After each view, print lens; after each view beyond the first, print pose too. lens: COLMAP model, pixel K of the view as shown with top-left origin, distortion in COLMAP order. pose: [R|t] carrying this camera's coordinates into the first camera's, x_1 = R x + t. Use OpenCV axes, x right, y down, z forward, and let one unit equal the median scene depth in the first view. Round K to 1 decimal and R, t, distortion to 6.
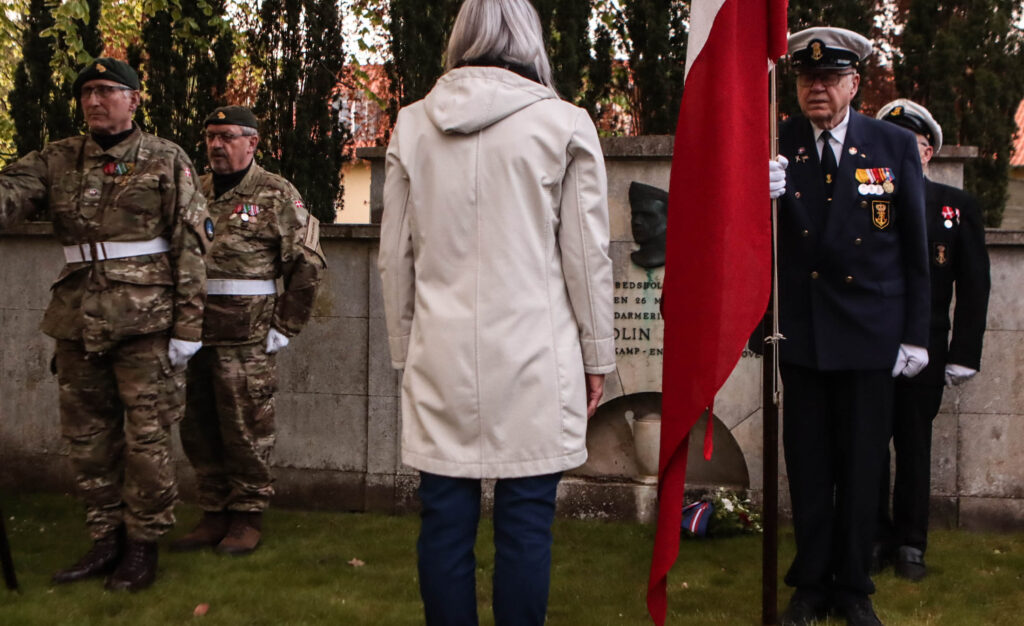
lens RADIAL K [[1257.3, 0, 568.0], [0, 1257.3, 313.6], [0, 0, 1]] dist [-0.118870, -0.027228]
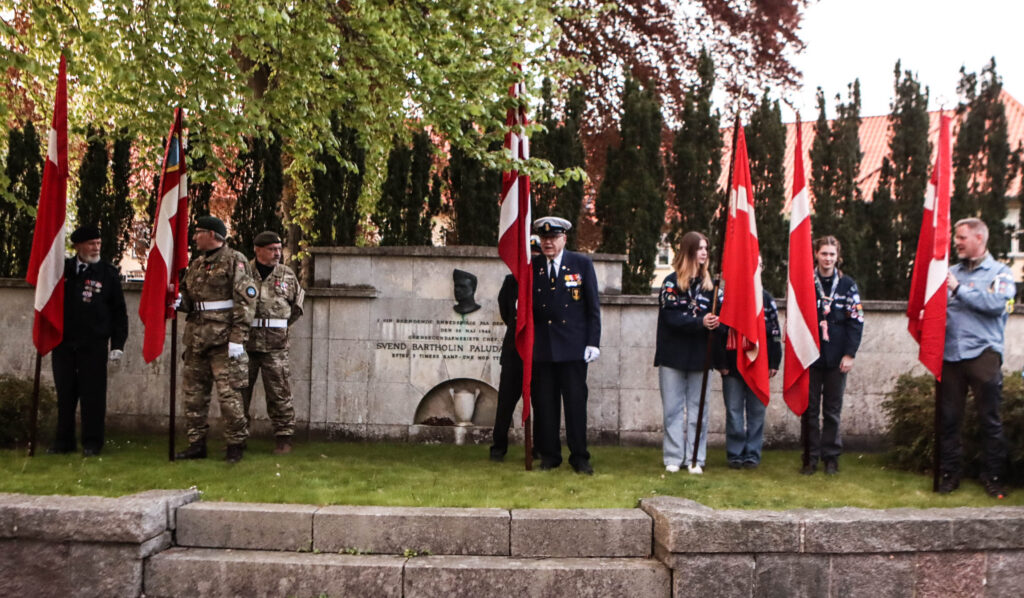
lens RADIAL K [[1190.2, 0, 512.0], [0, 1190.2, 299.0], [0, 0, 1]] dist [-0.082512, 0.020478]
pose [[0.986968, 0.011520, 0.160502, -0.180419], [-0.006878, 0.999543, -0.029448, -0.006384], [-0.160768, 0.027960, 0.986596, -0.953549]]
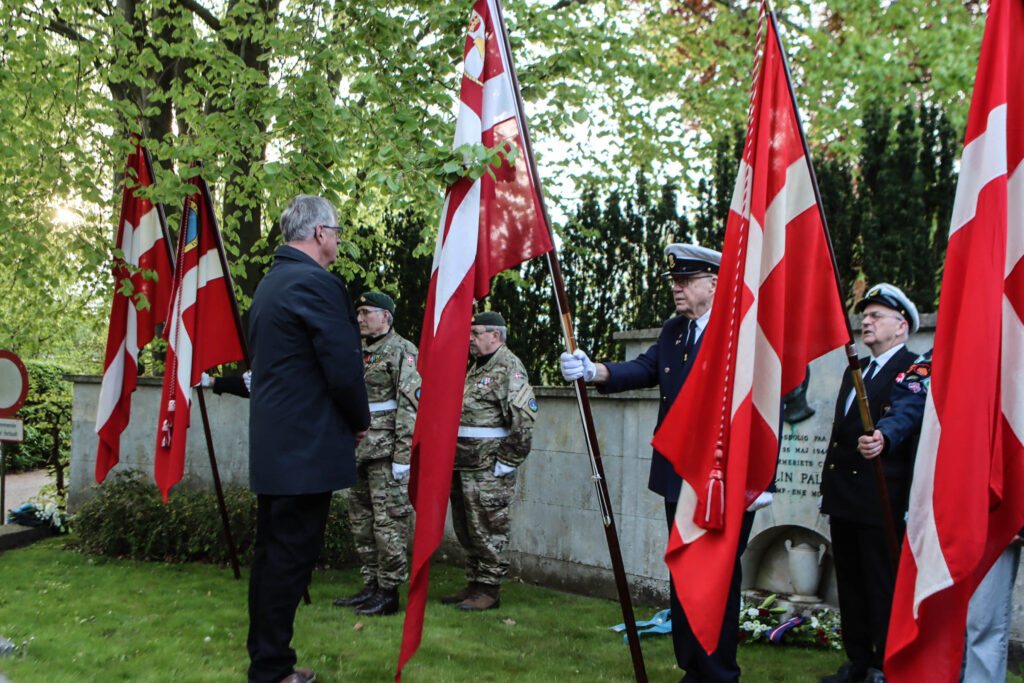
lens RADIAL K [[1146.8, 0, 512.0], [0, 1146.8, 341.5], [0, 0, 1]] dist [-0.098248, 0.070829]
pose [[0.756569, -0.032294, -0.653116, 0.683156], [-0.034888, 0.995364, -0.089630, -0.007212], [0.652983, 0.090597, 0.751934, -0.033152]]
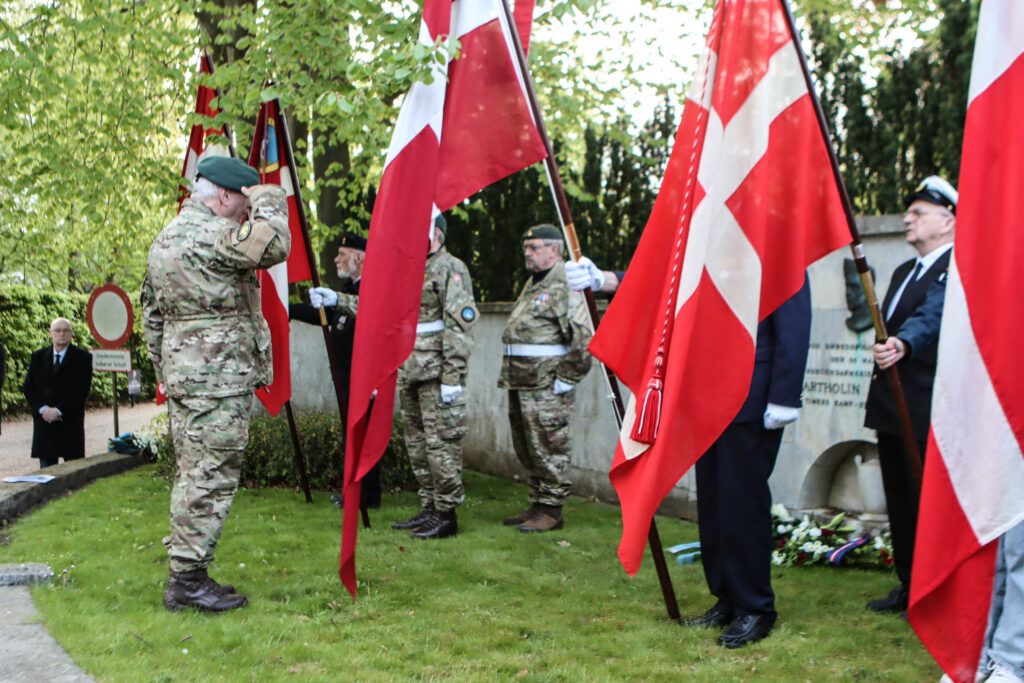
lens RADIAL K [[1146.8, 0, 512.0], [0, 1146.8, 341.5], [0, 0, 1]] dist [-0.098248, 0.070829]
pose [[0.668109, -0.005734, -0.744041, 0.729358], [-0.007531, 0.999867, -0.014468, -0.011491], [0.744025, 0.015269, 0.667977, 0.073755]]
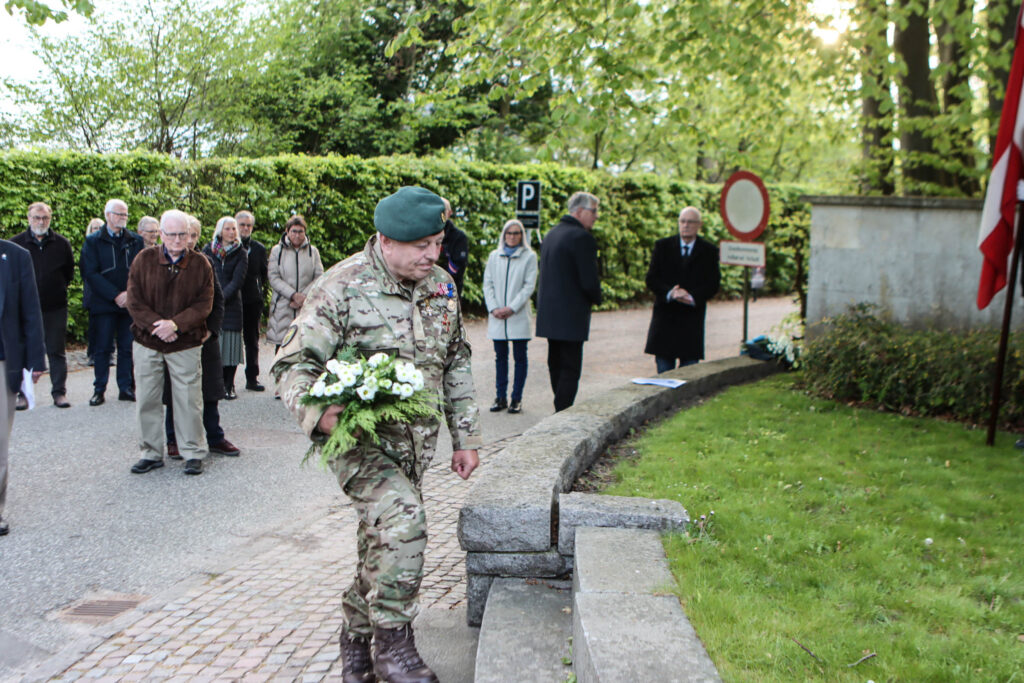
lens RADIAL K [[1146.8, 0, 512.0], [0, 1146.8, 341.5], [0, 0, 1]] dist [-0.098248, 0.070829]
pose [[0.203500, 0.099443, -0.974012, 0.472732], [-0.045065, 0.994726, 0.092142, -0.014978], [0.978037, 0.025143, 0.206908, 0.143923]]
